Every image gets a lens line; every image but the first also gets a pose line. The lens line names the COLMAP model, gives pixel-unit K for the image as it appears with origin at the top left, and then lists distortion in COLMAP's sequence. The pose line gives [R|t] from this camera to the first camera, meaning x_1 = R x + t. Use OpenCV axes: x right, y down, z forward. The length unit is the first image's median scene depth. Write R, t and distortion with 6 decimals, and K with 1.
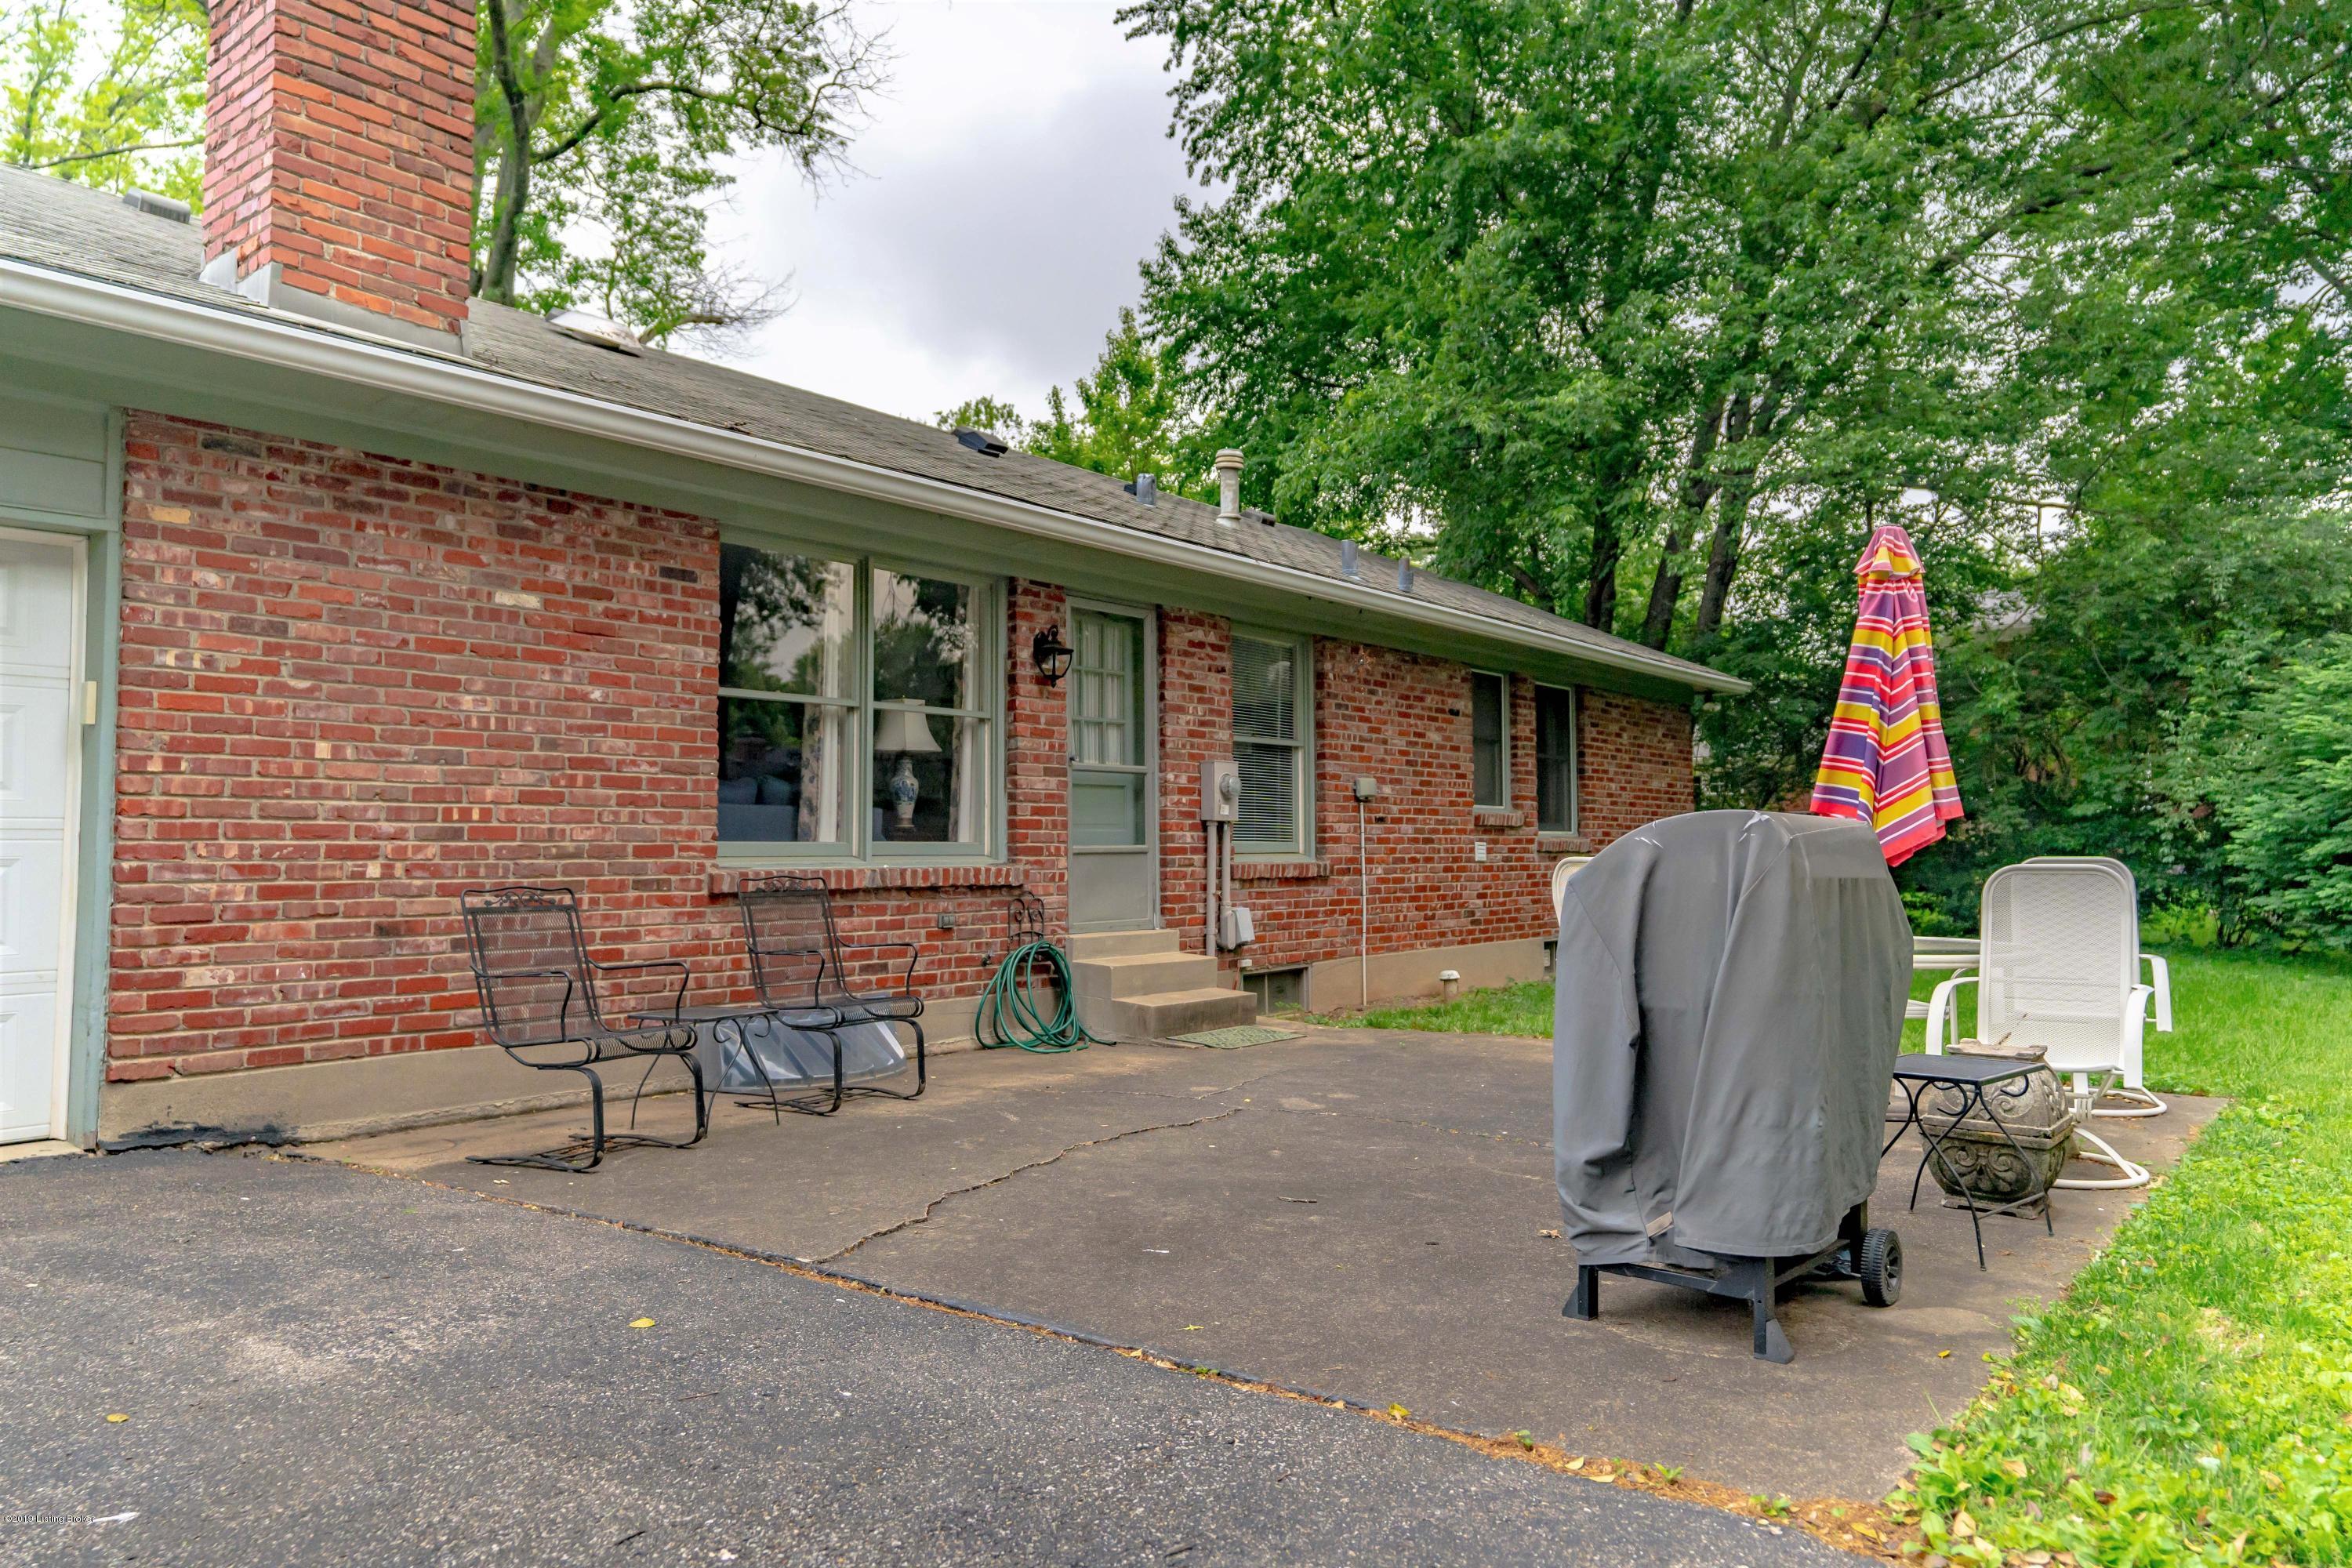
lens RADIAL K [[1567.2, 0, 1175.9], [0, 1567.2, 782.3], [0, 0, 1]] dist [-0.000199, -0.000024]
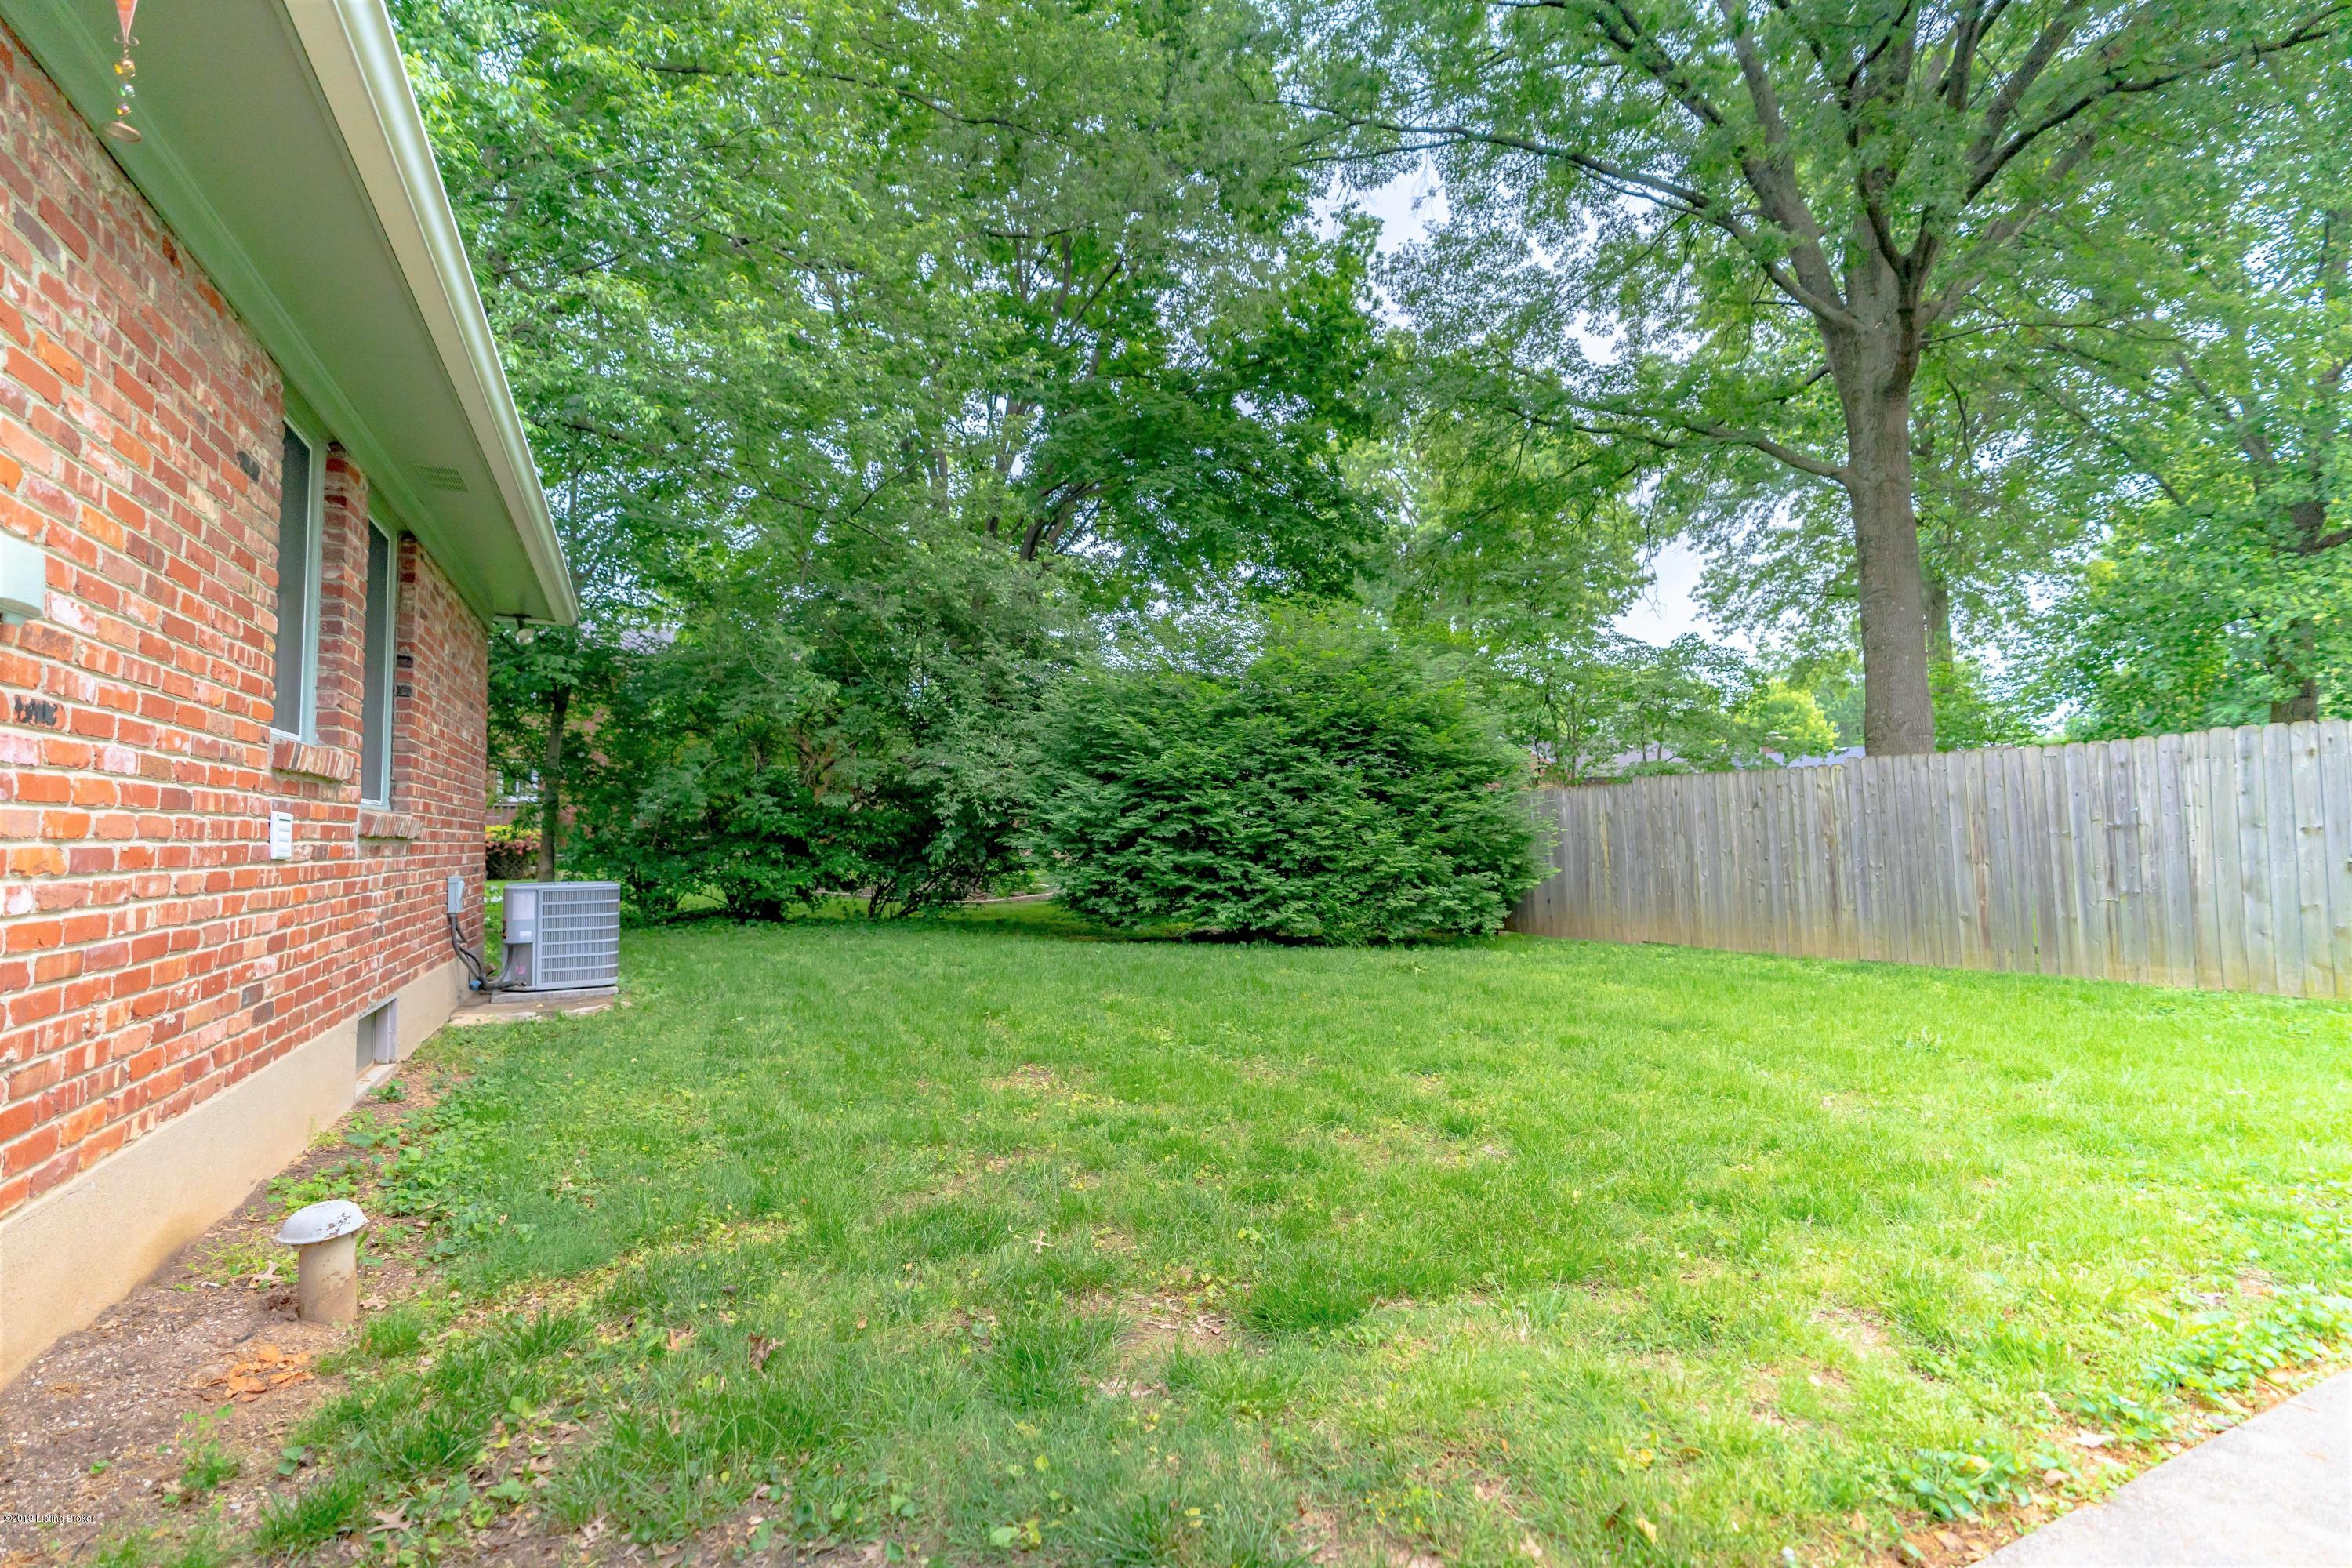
lens RADIAL K [[1069.2, 0, 1175.9], [0, 1069.2, 777.6], [0, 0, 1]] dist [0.000554, 0.000087]
pose [[0.432997, 0.048276, 0.900101, 0.046269], [-0.032633, 0.998750, -0.037869, 0.033415], [-0.900804, -0.012976, 0.434031, 0.695255]]
